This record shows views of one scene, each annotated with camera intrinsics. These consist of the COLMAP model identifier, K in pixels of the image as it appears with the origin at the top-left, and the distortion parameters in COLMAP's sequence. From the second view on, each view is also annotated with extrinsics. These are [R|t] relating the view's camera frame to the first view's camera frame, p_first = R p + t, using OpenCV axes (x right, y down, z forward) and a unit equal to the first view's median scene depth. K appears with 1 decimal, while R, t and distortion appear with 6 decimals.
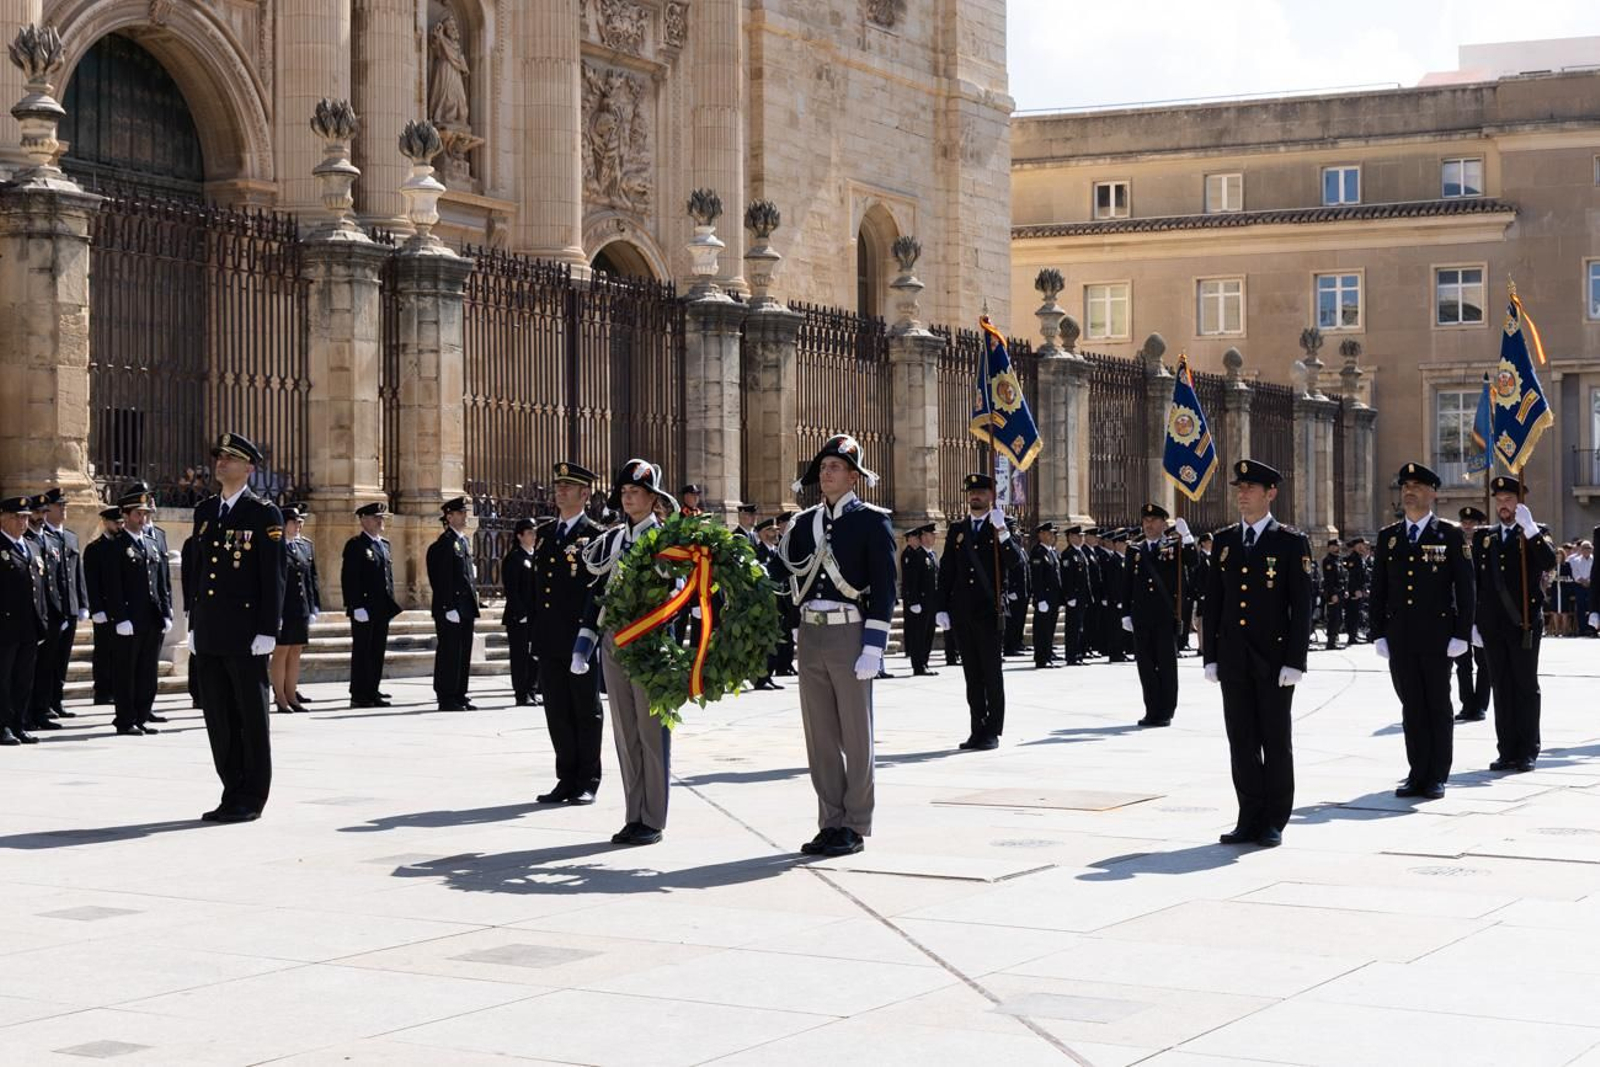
lens RADIAL K [[2703.1, 0, 790.9], [0, 2703.1, 518.7], [0, 0, 1]] dist [0.058092, -0.013787]
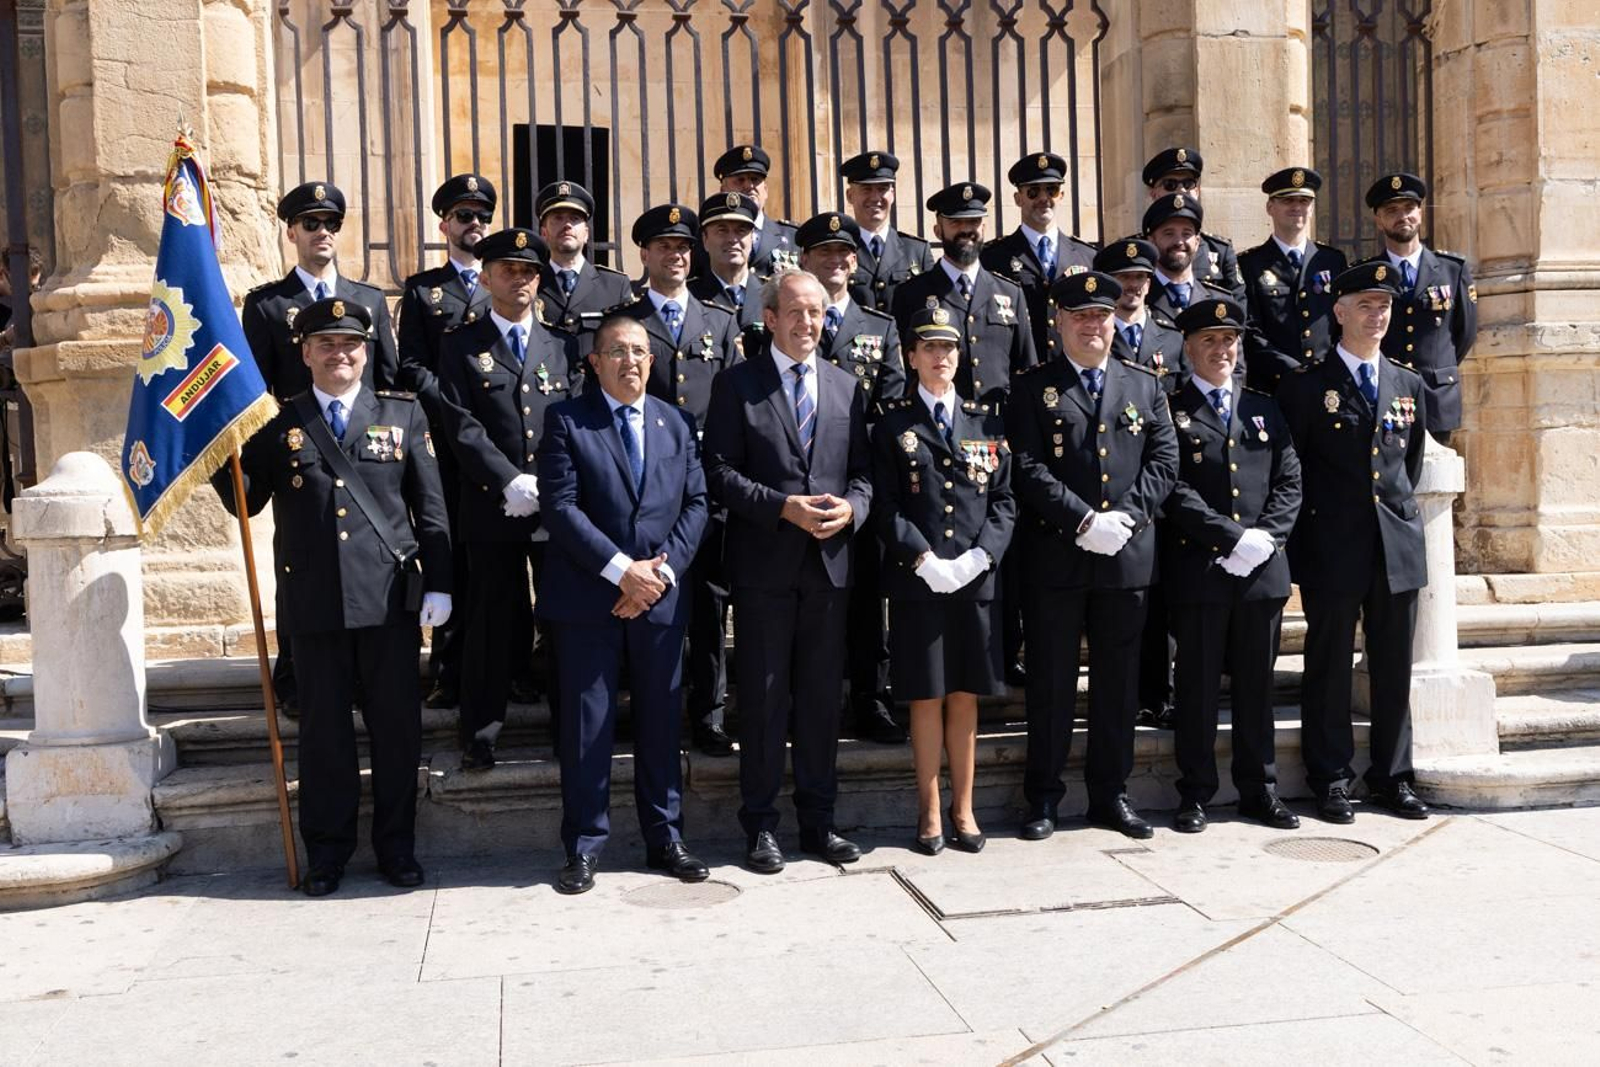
lens RADIAL K [[1706.7, 0, 800.0], [0, 1706.7, 533.5], [0, 0, 1]] dist [0.004741, 0.010846]
pose [[0.614787, -0.009506, -0.788636, -0.003819], [0.036352, 0.999206, 0.016293, 0.017665], [0.787855, -0.038685, 0.614644, 0.664393]]
